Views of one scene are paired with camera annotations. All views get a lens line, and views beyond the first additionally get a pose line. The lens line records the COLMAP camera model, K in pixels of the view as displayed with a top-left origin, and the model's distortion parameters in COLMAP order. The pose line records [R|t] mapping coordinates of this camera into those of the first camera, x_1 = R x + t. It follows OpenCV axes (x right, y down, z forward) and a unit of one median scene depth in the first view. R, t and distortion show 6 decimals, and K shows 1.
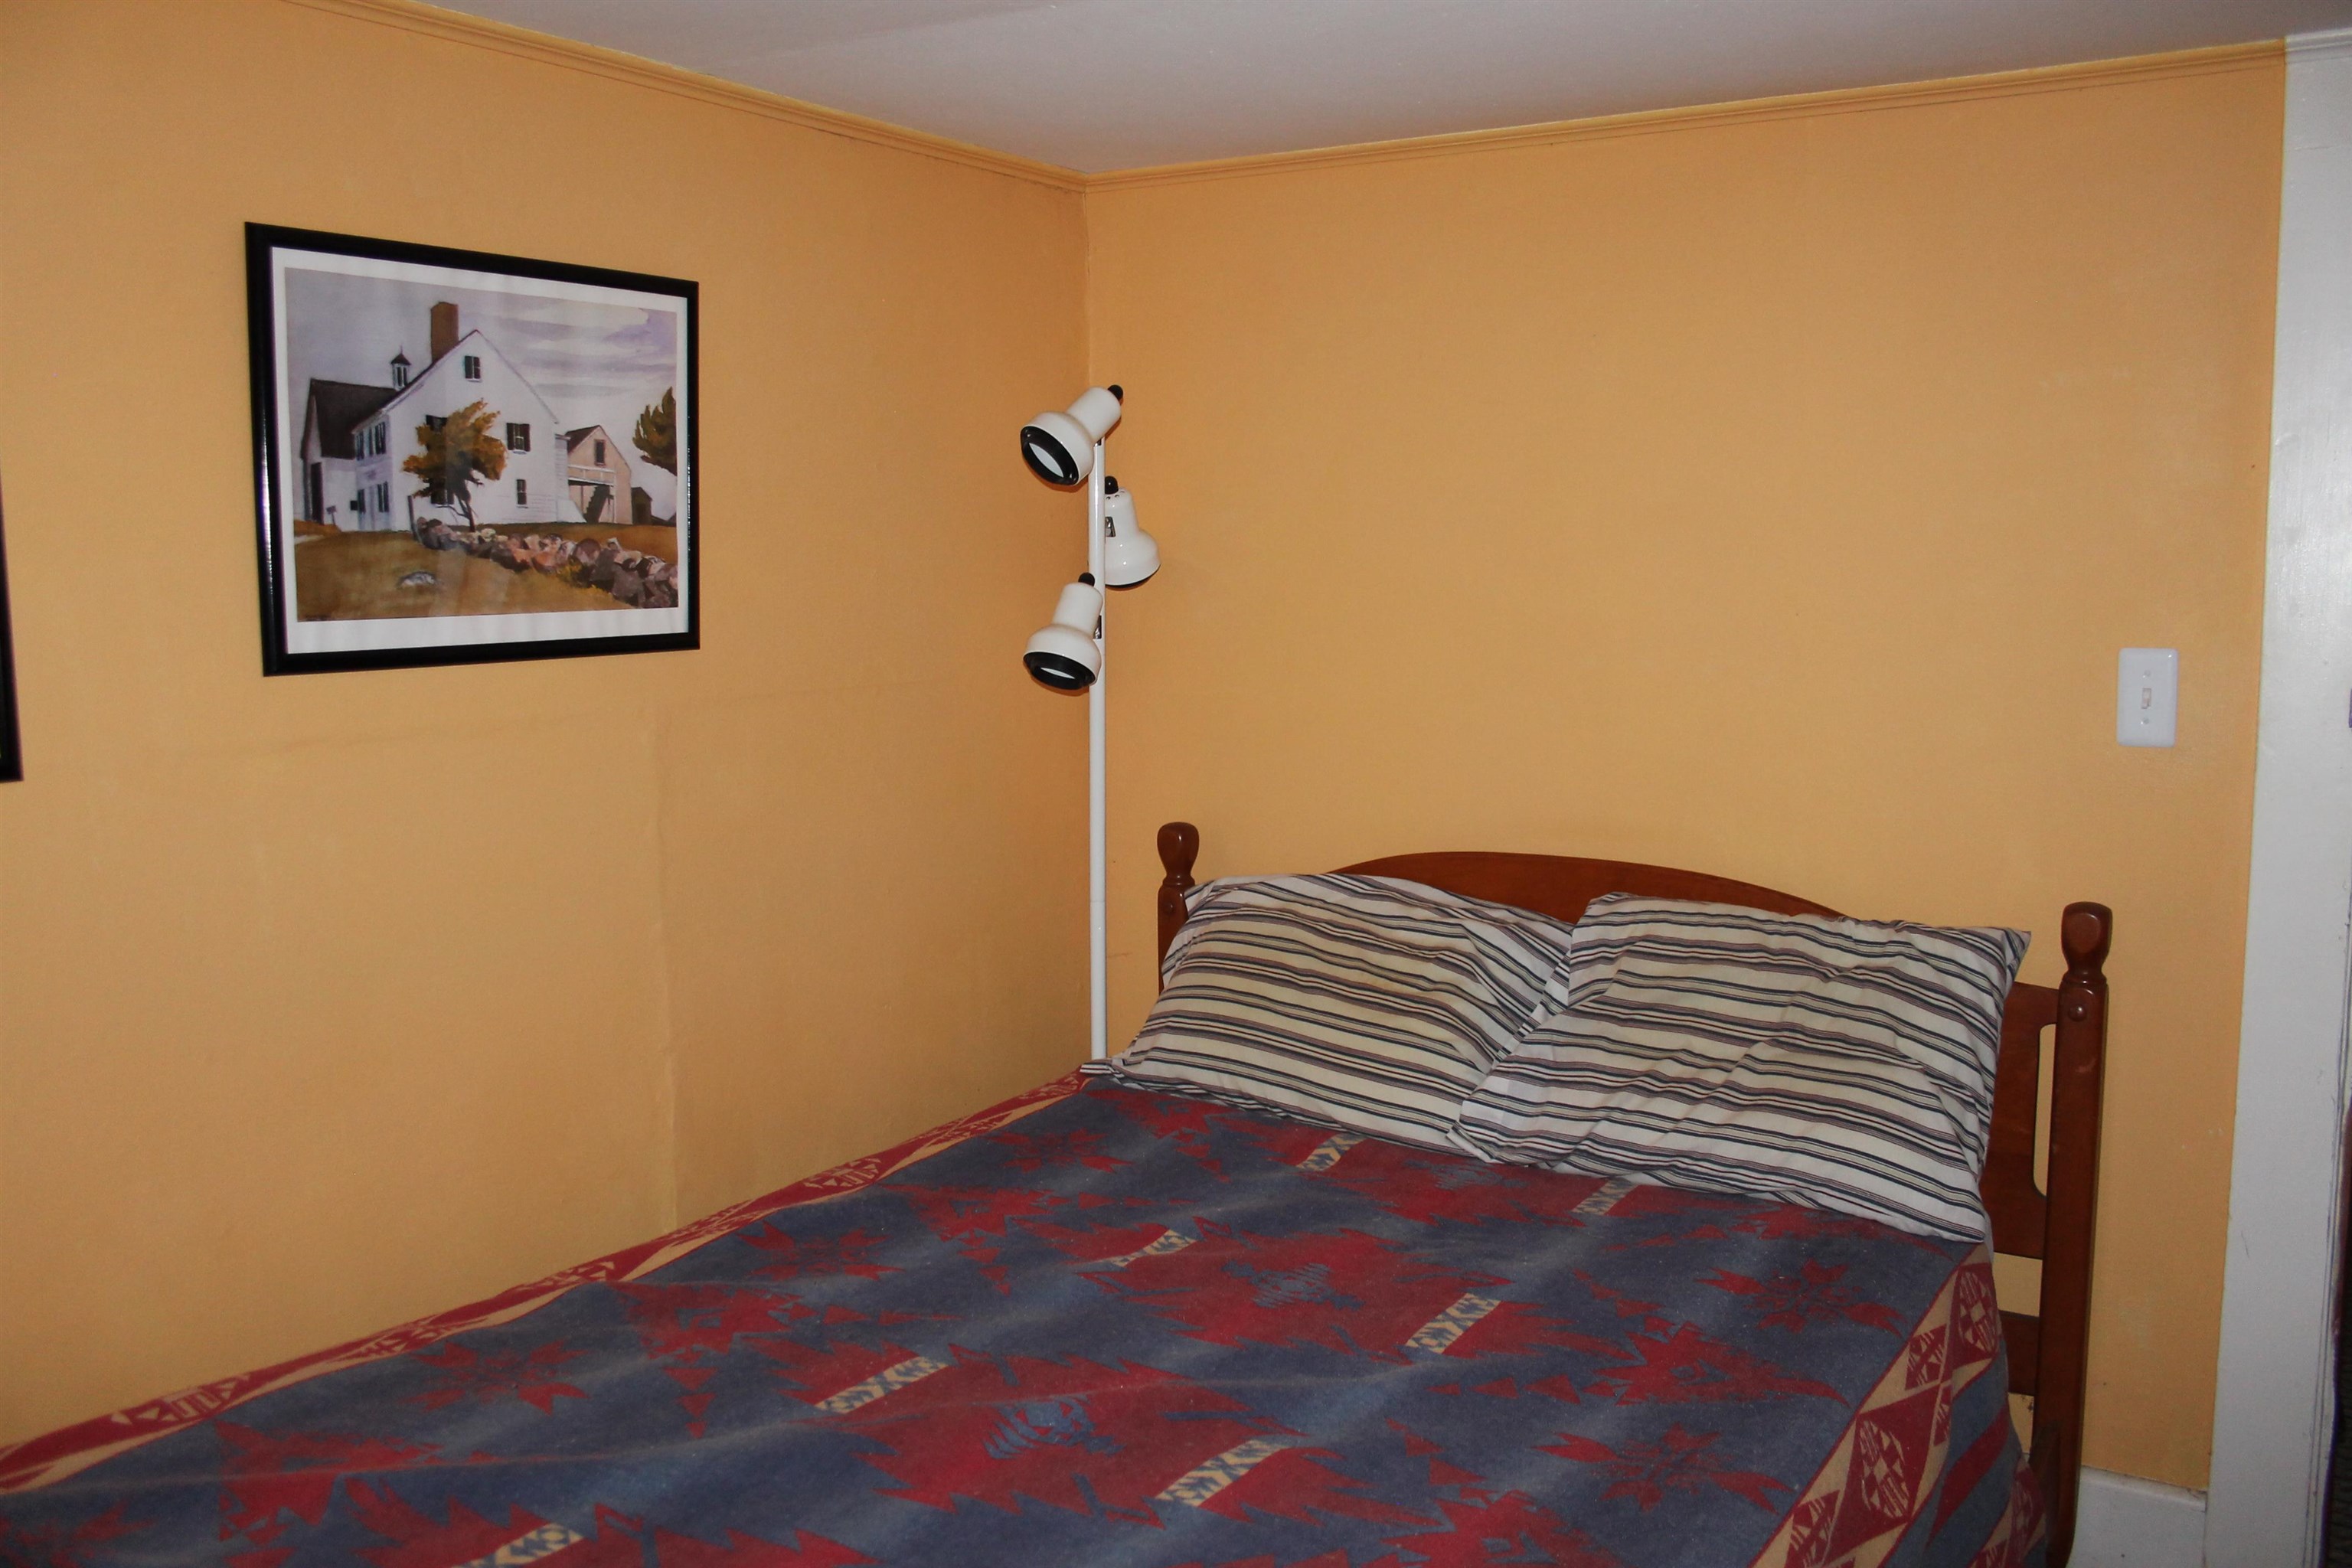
lens RADIAL K [[1948.0, 0, 1173.6], [0, 1948.0, 793.5], [0, 0, 1]] dist [-0.140565, 0.095800]
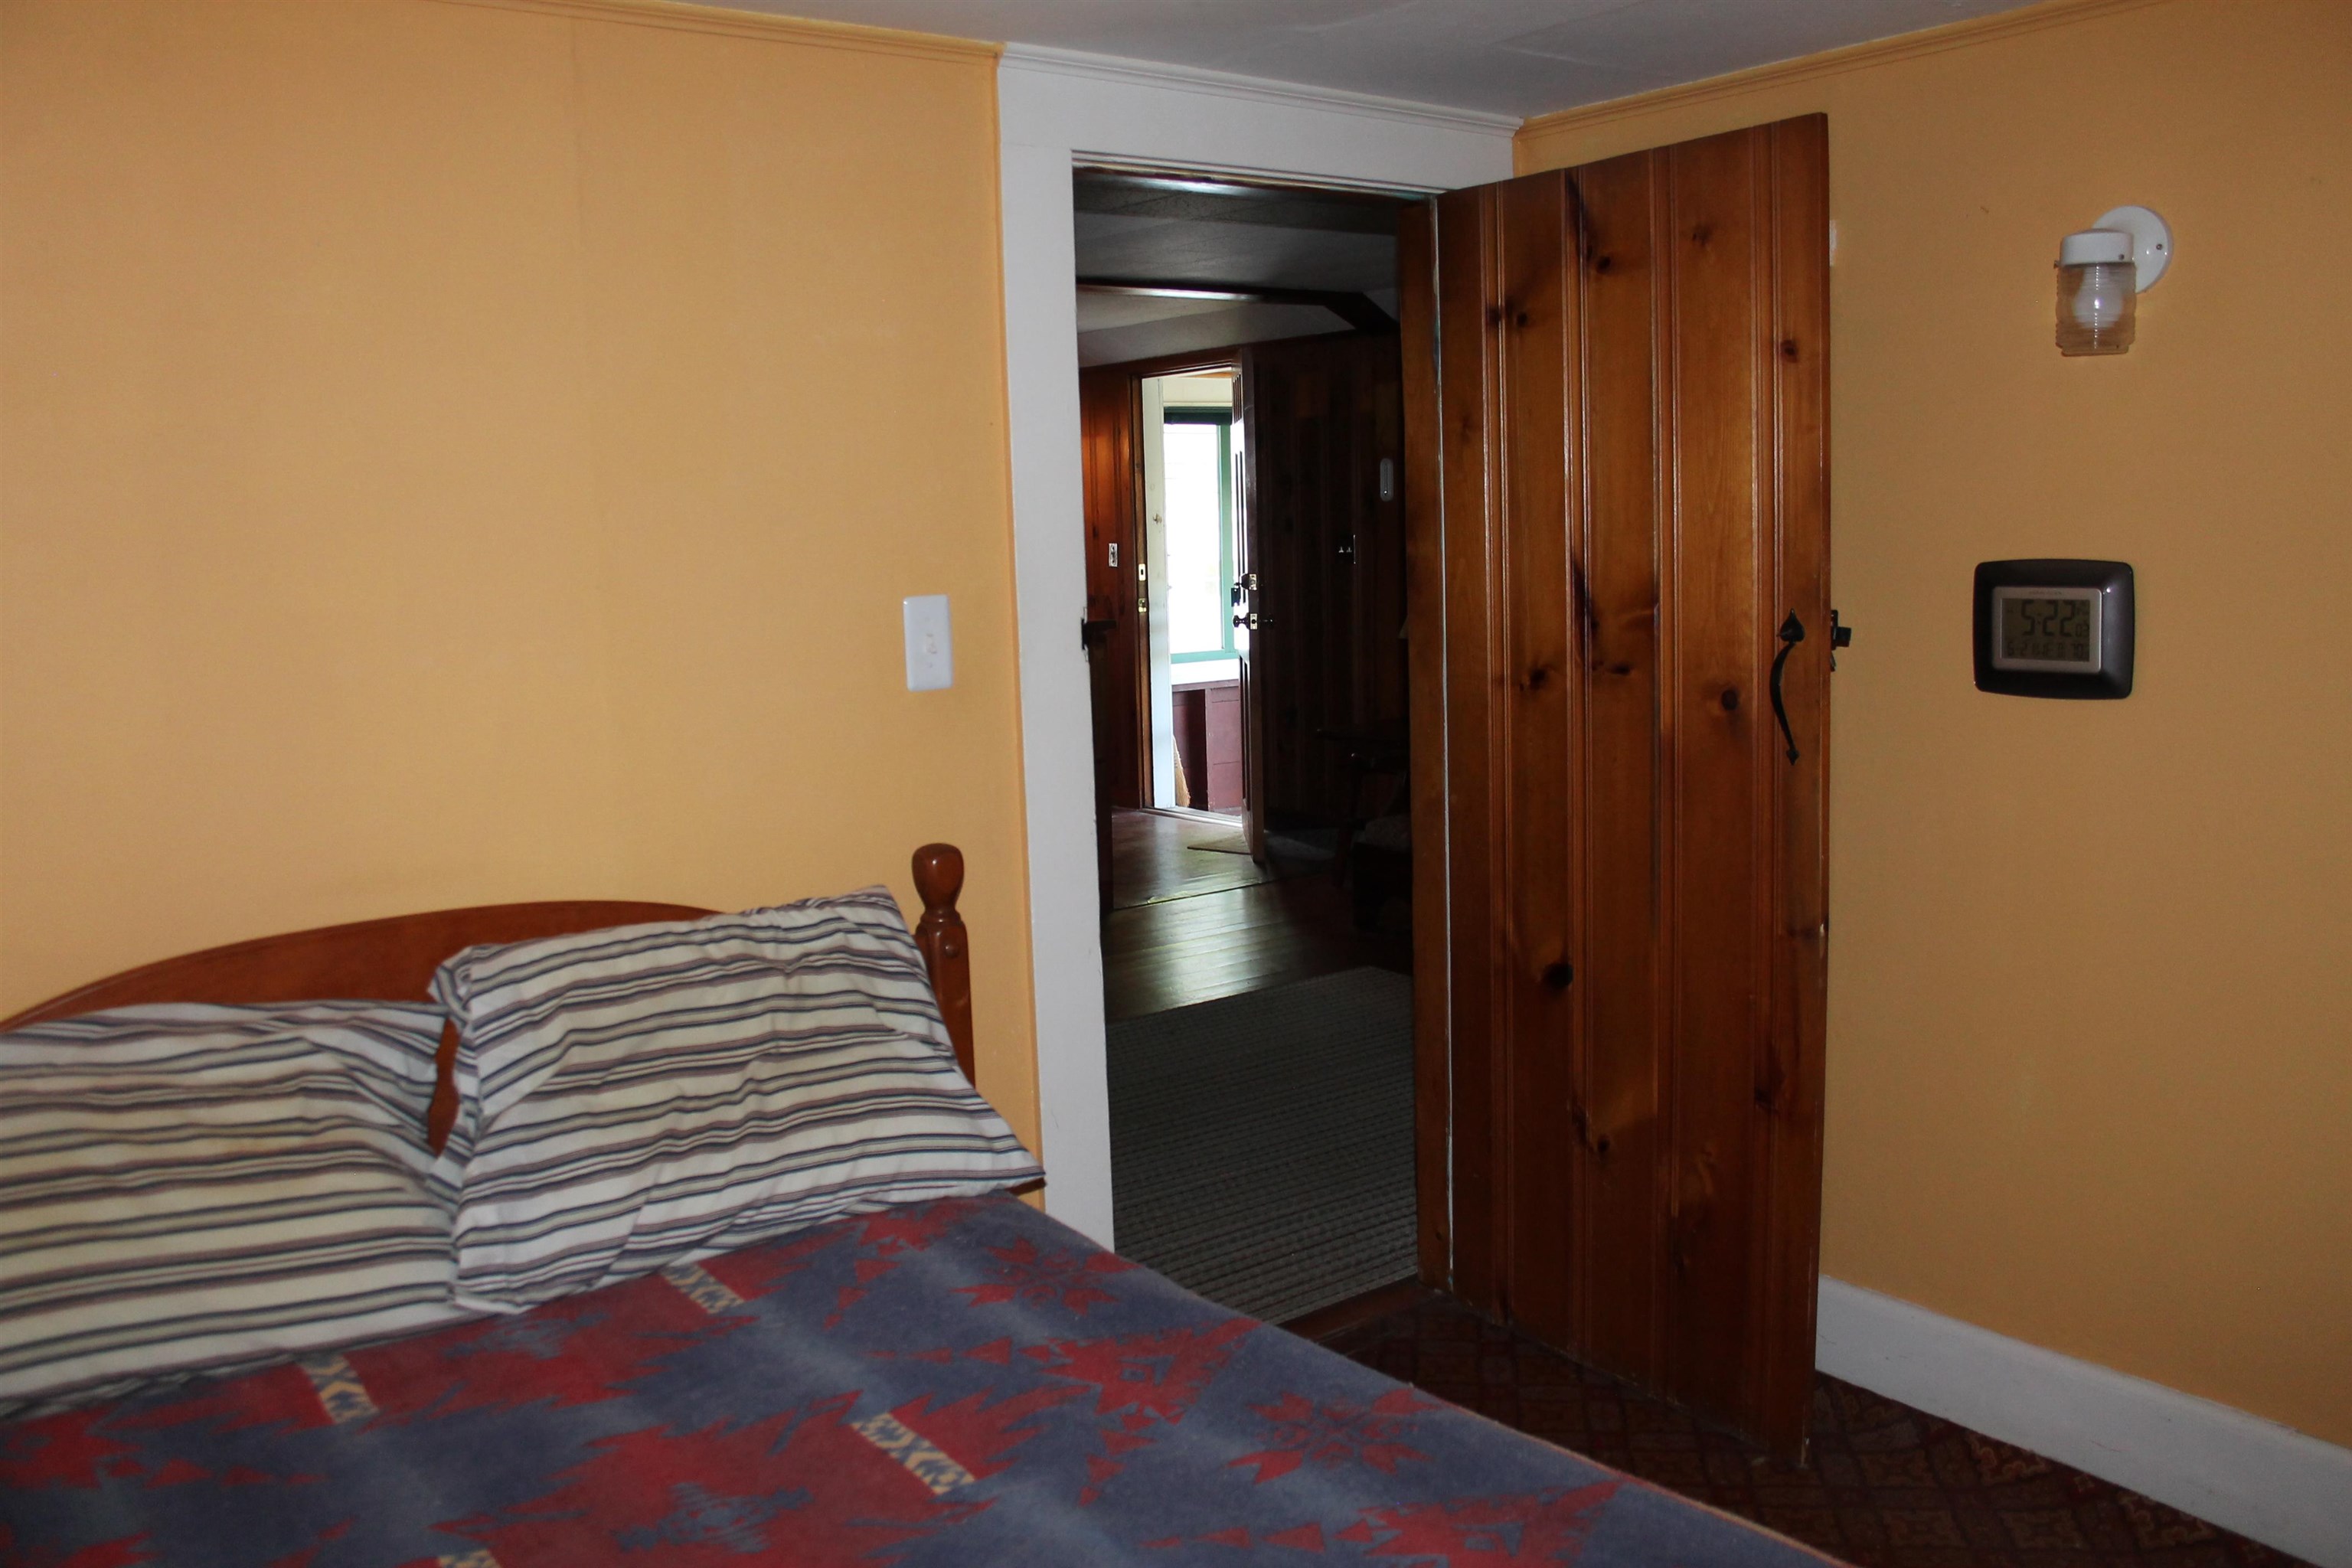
lens RADIAL K [[1948.0, 0, 1180.0], [0, 1948.0, 777.8], [0, 0, 1]] dist [-0.140565, 0.095800]
pose [[0.339738, -0.130890, 0.931368, -0.443129], [0.143057, 0.985938, 0.086376, -0.049152], [-0.929577, 0.103894, 0.353686, 0.485255]]
